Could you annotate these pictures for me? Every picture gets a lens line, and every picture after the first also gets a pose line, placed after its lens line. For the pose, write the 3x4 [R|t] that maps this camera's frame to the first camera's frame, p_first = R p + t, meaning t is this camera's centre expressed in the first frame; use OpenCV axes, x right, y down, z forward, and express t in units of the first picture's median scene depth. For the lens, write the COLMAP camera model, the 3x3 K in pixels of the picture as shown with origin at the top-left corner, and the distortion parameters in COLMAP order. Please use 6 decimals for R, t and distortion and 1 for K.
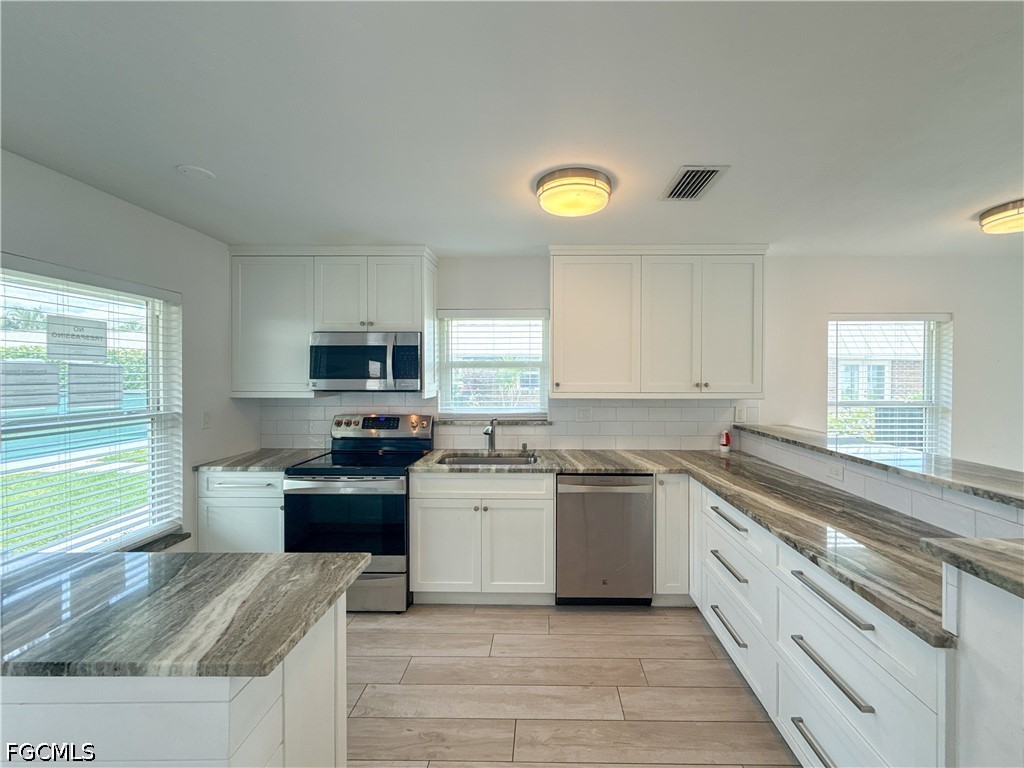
lens RADIAL K [[419.7, 0, 540.3], [0, 419.7, 377.3], [0, 0, 1]] dist [0.001131, 0.000259]
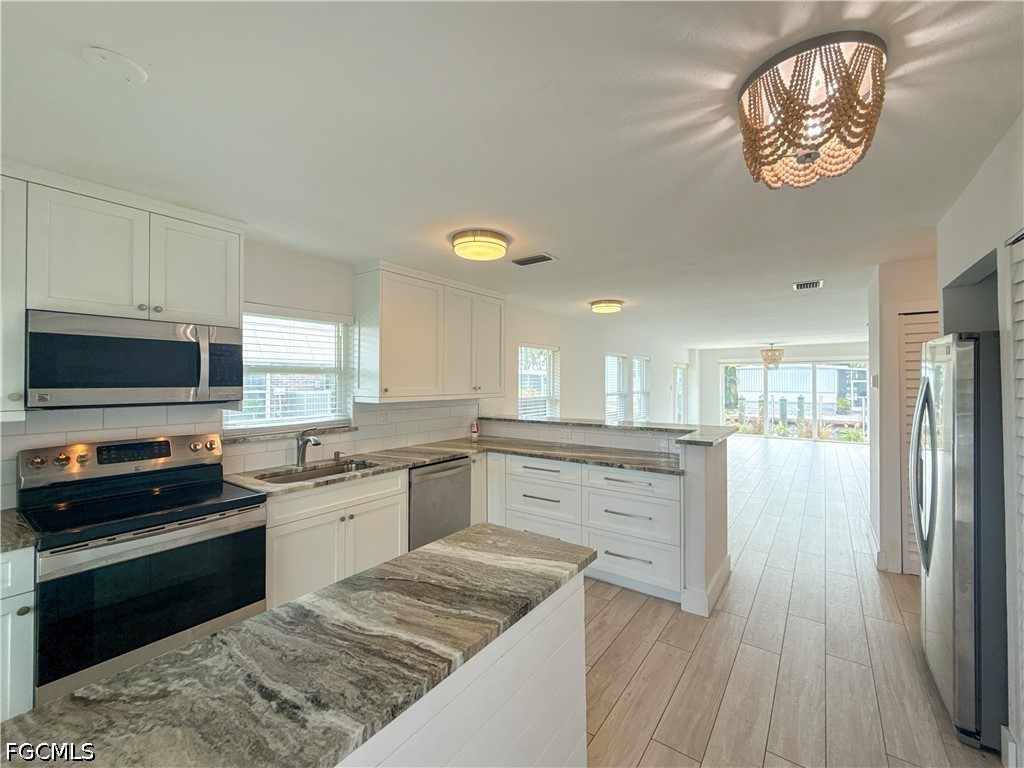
lens RADIAL K [[419.7, 0, 540.3], [0, 419.7, 377.3], [0, 0, 1]] dist [0.001131, 0.000259]
pose [[0.552818, 0.005635, 0.833283, -0.696857], [0.007280, 0.999906, -0.011591, -0.000077], [-0.833270, 0.012475, 0.552725, 0.077318]]
